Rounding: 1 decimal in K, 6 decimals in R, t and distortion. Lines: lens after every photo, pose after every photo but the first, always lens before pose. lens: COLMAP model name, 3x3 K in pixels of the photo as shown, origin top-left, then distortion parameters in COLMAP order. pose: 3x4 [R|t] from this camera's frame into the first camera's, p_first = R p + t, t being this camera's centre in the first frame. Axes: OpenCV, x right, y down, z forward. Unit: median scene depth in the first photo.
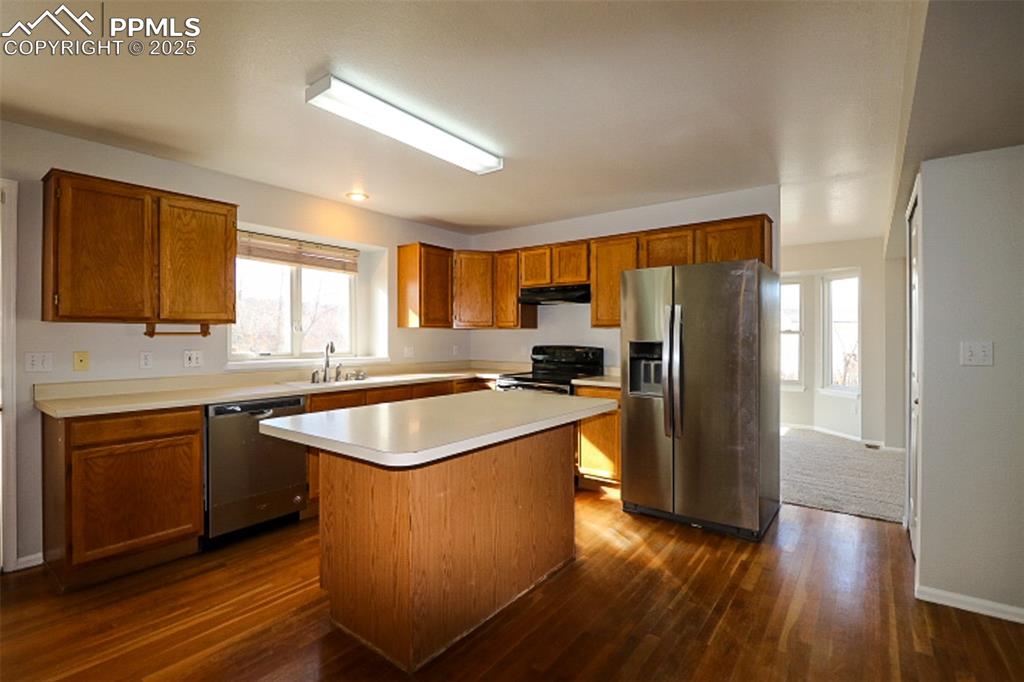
lens RADIAL K [[474.1, 0, 510.5], [0, 474.1, 335.4], [0, 0, 1]] dist [-0.004330, -0.009069]
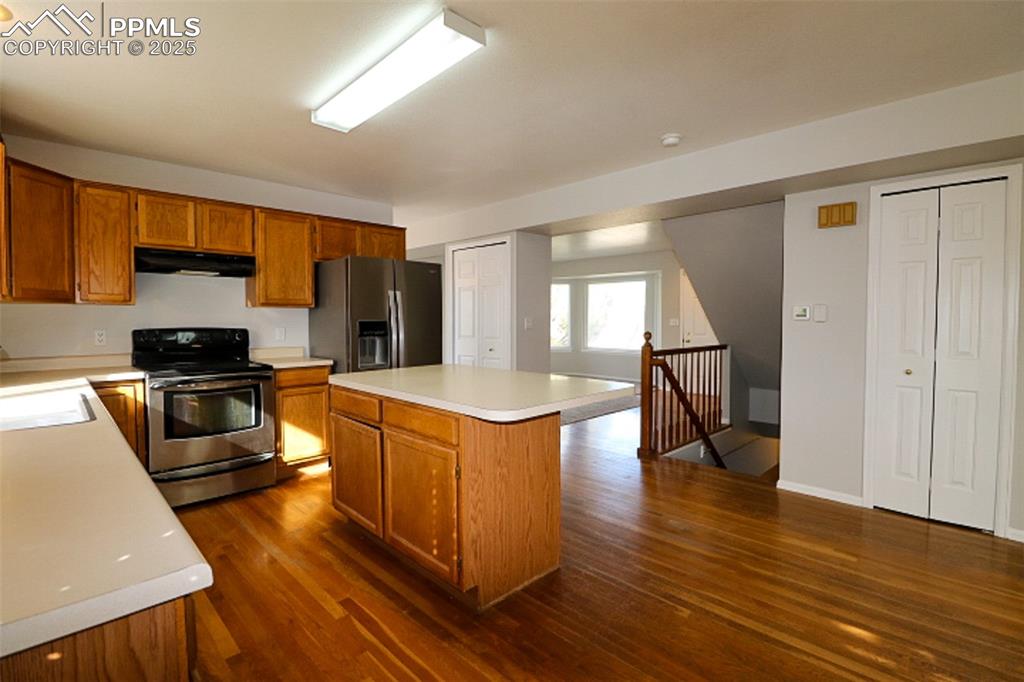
lens RADIAL K [[474.1, 0, 510.5], [0, 474.1, 335.4], [0, 0, 1]] dist [-0.004330, -0.009069]
pose [[0.126718, -0.044205, 0.990953, -0.665430], [0.002772, 0.999018, 0.044210, 0.000648], [-0.991935, -0.002855, 0.126716, 0.417985]]
